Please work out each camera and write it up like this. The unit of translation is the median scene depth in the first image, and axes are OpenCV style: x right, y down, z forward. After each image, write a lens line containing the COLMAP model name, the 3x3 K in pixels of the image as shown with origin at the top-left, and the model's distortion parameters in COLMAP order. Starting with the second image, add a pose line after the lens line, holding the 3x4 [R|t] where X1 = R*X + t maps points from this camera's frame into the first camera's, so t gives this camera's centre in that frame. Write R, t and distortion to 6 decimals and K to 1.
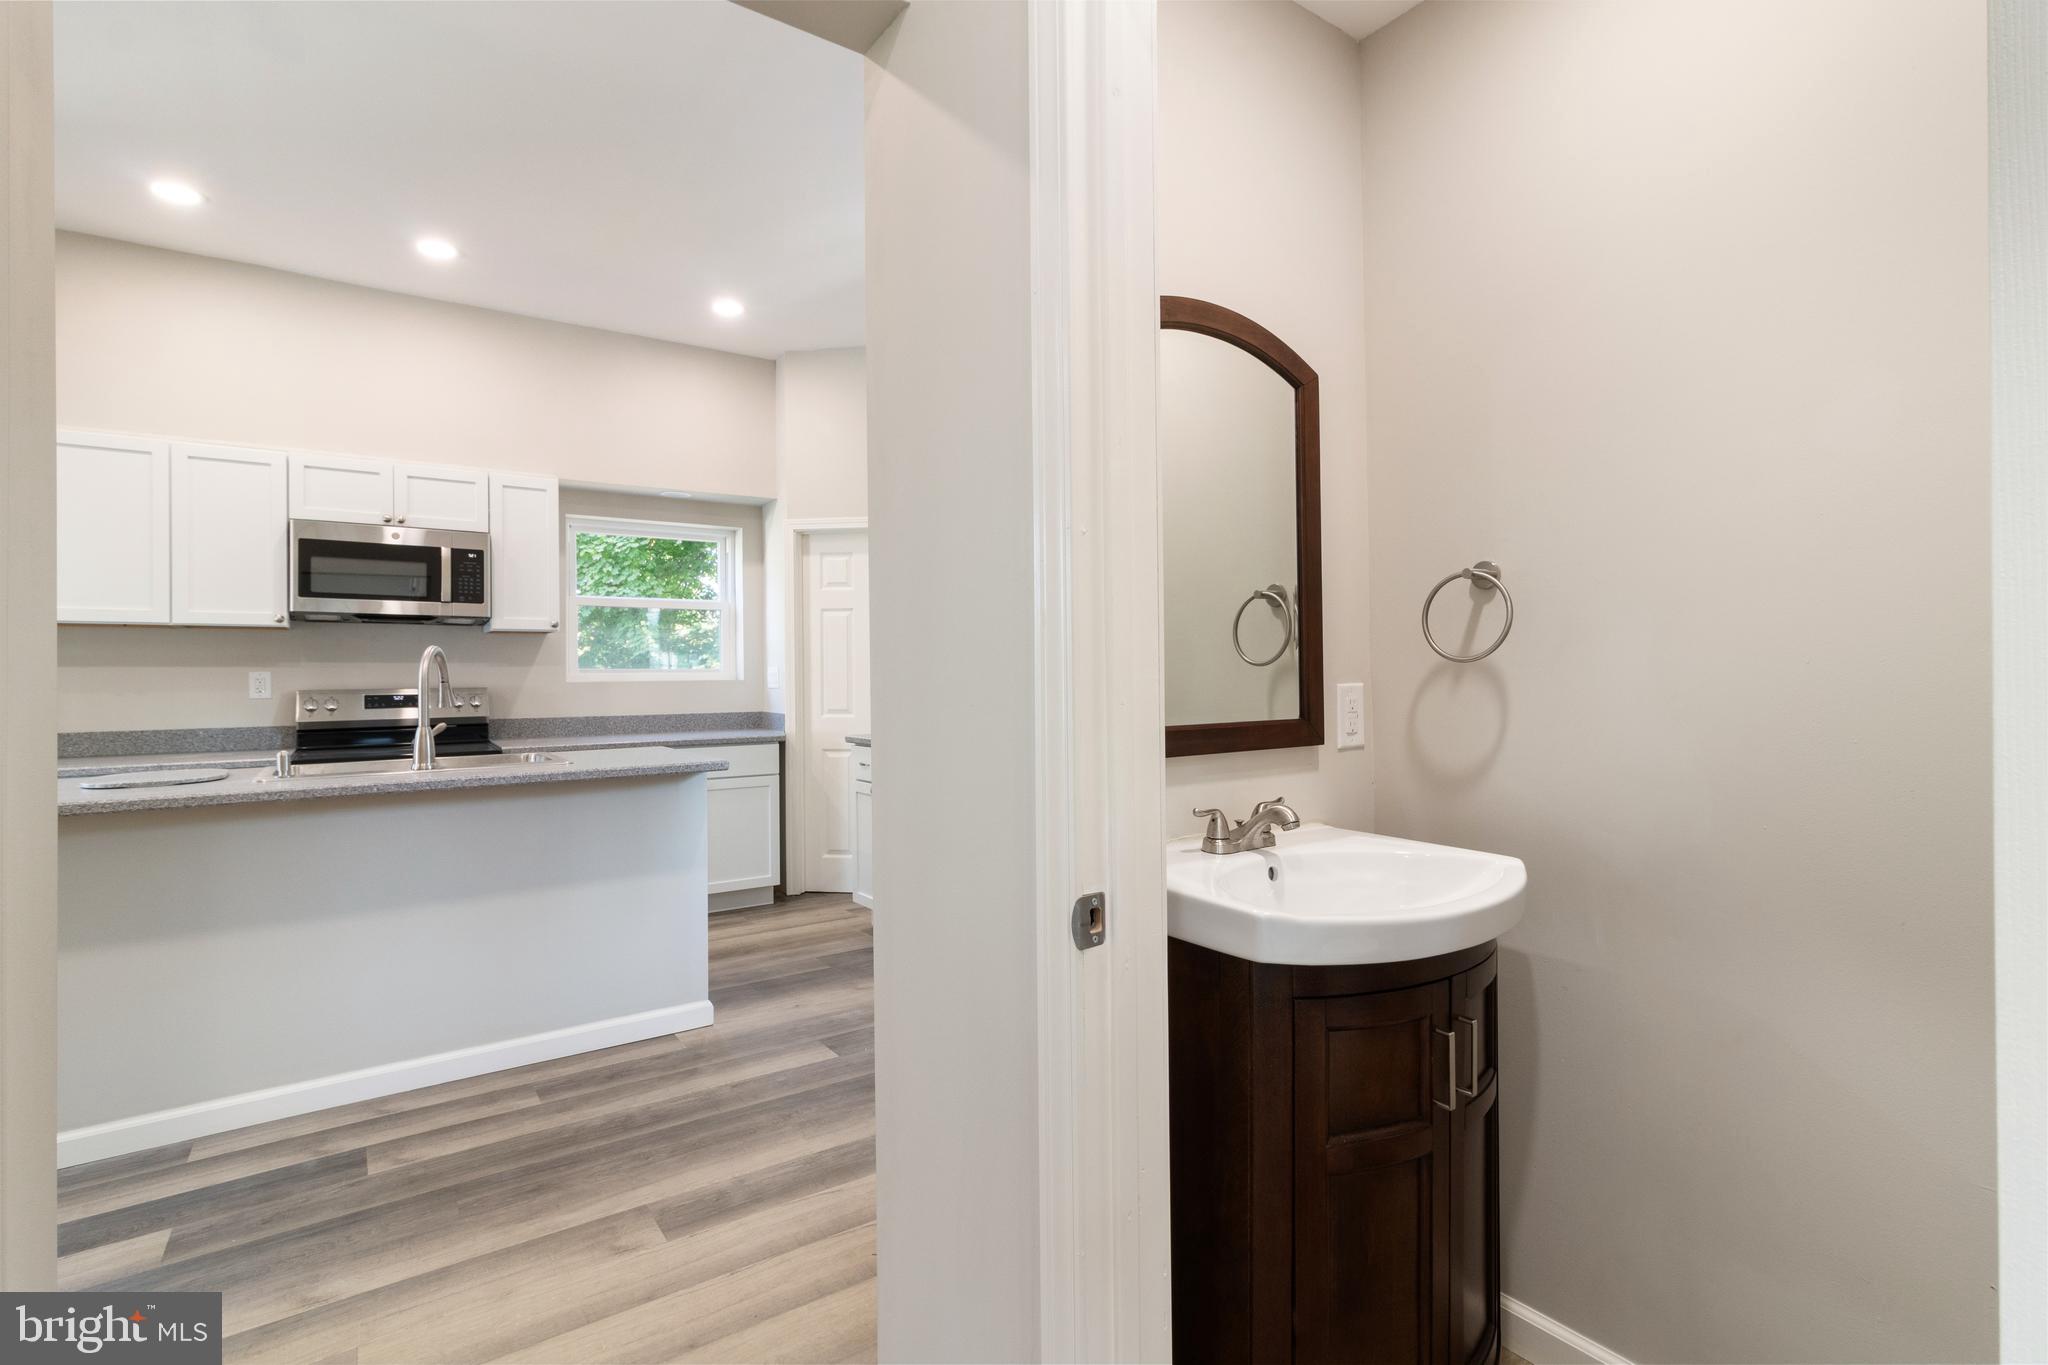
lens RADIAL K [[954.3, 0, 1027.1], [0, 954.3, 671.1], [0, 0, 1]] dist [0.011247, -0.001207]
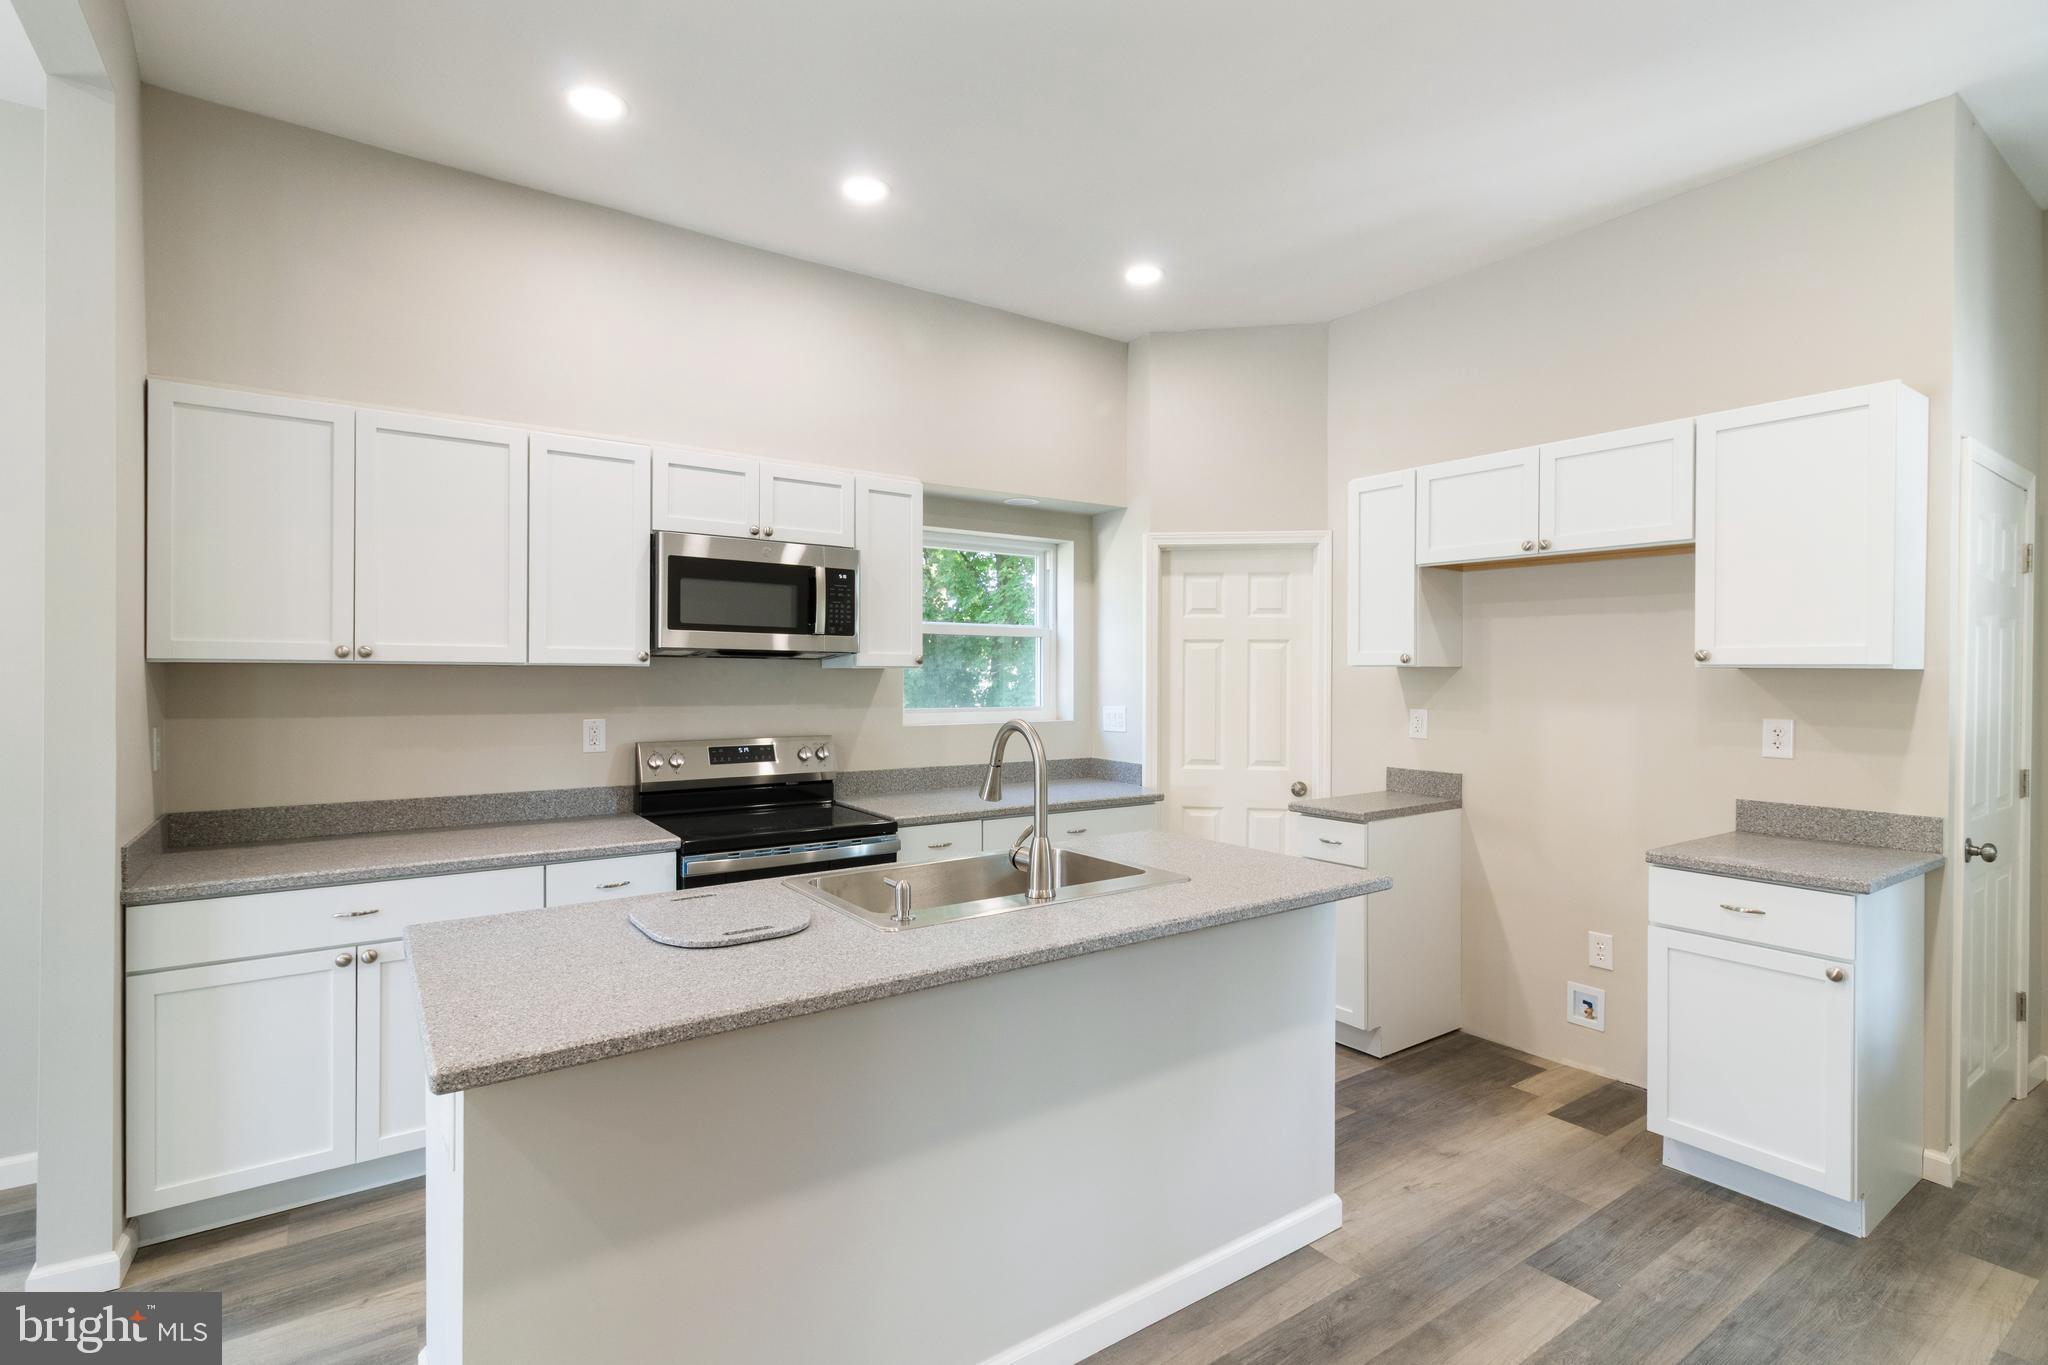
lens RADIAL K [[954.3, 0, 1032.5], [0, 954.3, 672.5], [0, 0, 1]] dist [0.011247, -0.001207]
pose [[0.999941, 0.010580, 0.002476, -0.434302], [-0.010573, 0.999940, -0.002826, -0.039885], [-0.002506, 0.002799, 0.999993, 0.197990]]
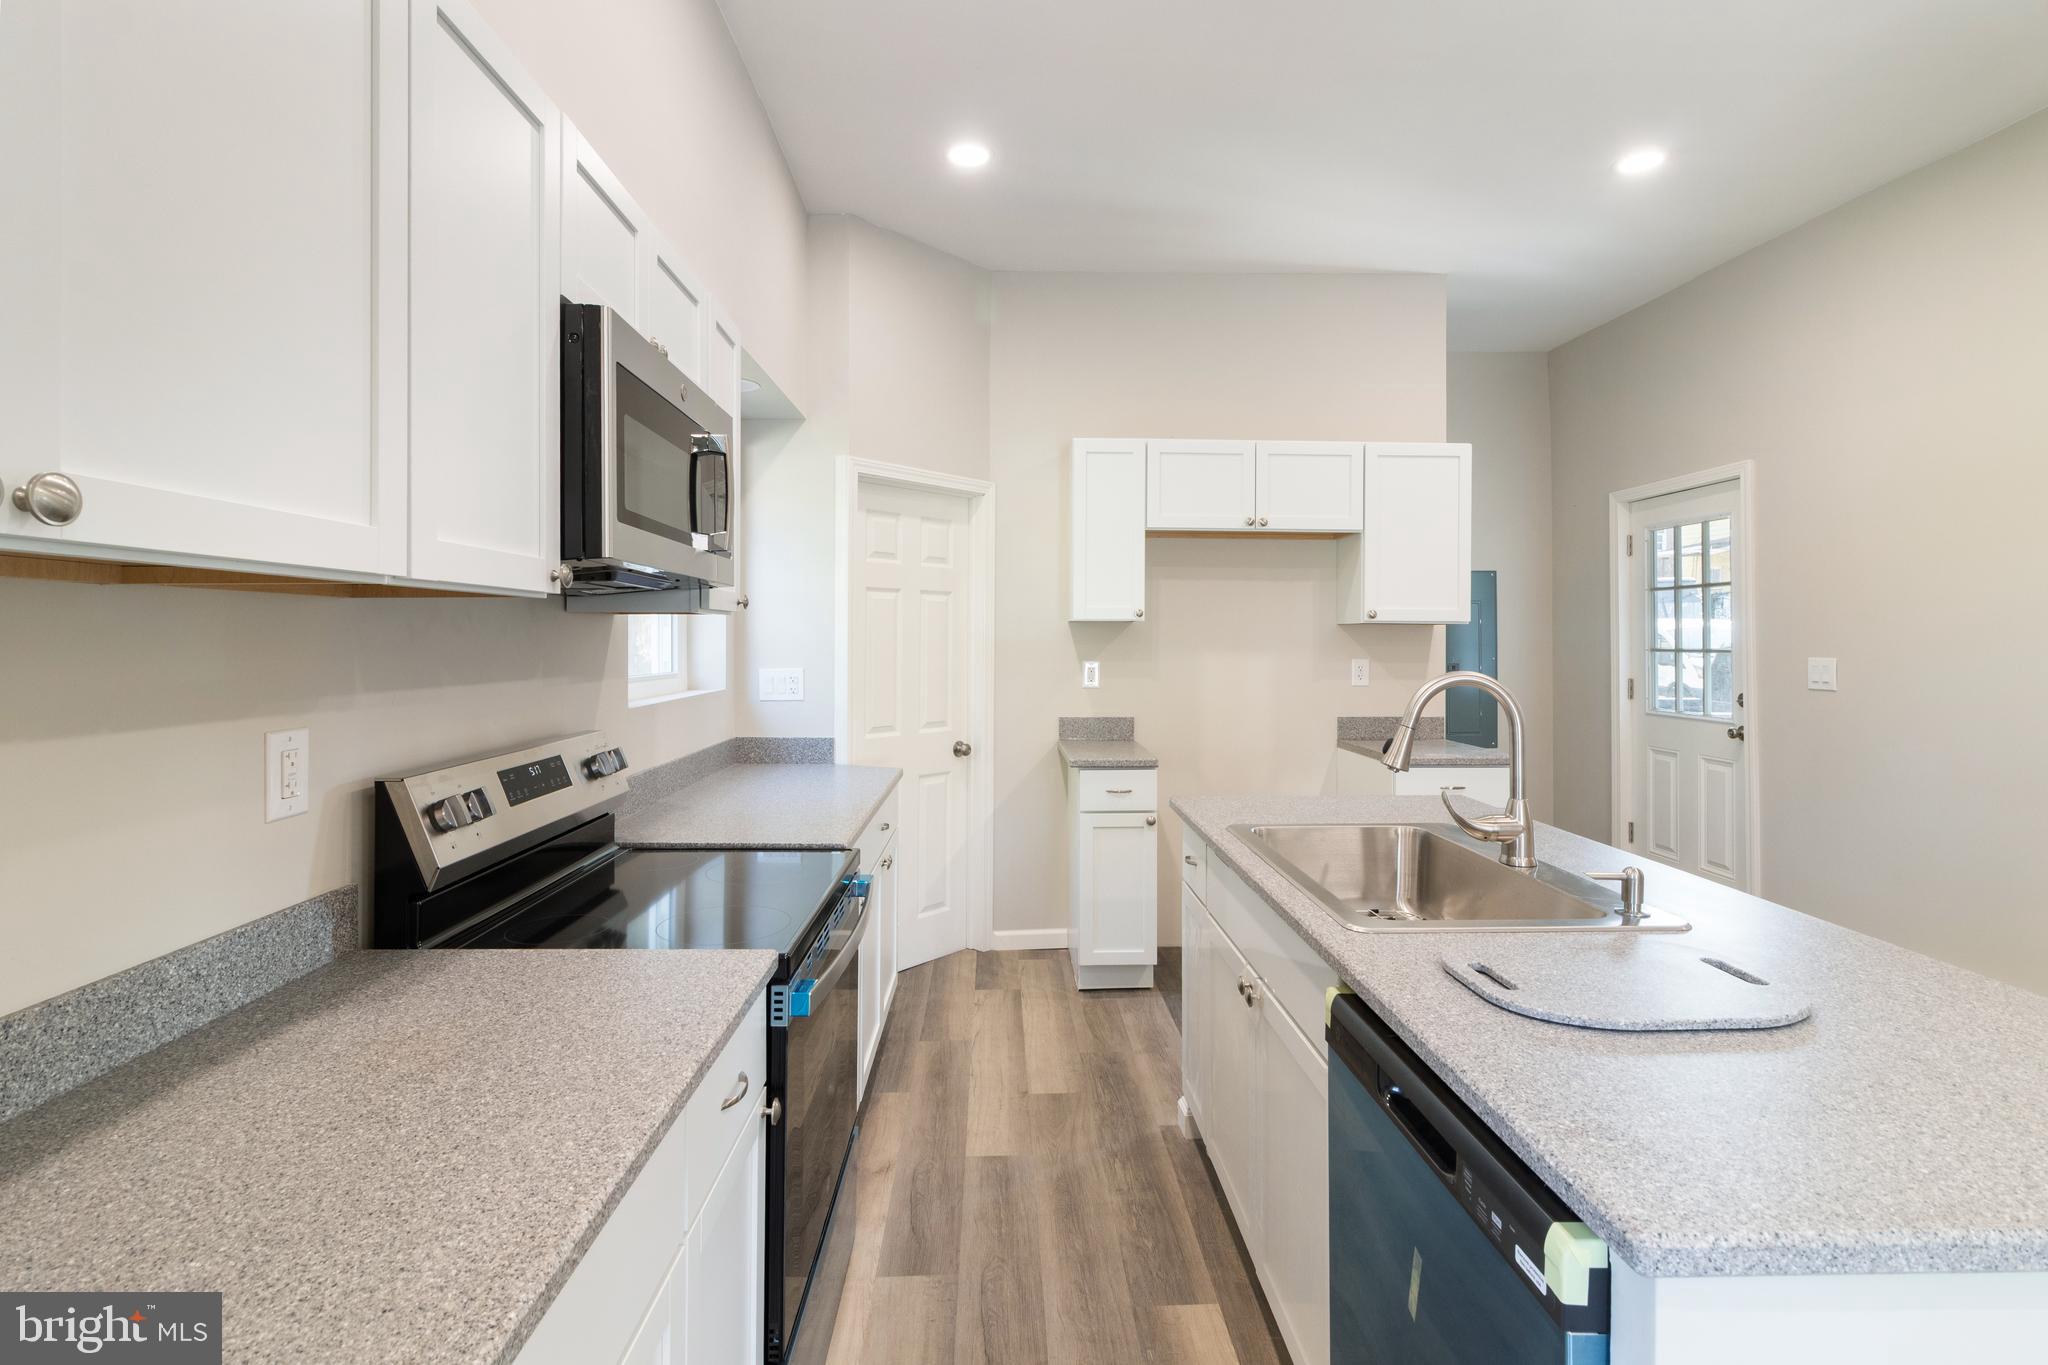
lens RADIAL K [[954.3, 0, 1017.6], [0, 954.3, 635.1], [0, 0, 1]] dist [0.011247, -0.001207]
pose [[0.555912, 0.010031, 0.831181, -0.925549], [-0.004718, 0.999949, -0.008912, -0.028560], [-0.831228, 0.001033, 0.555931, 0.630778]]
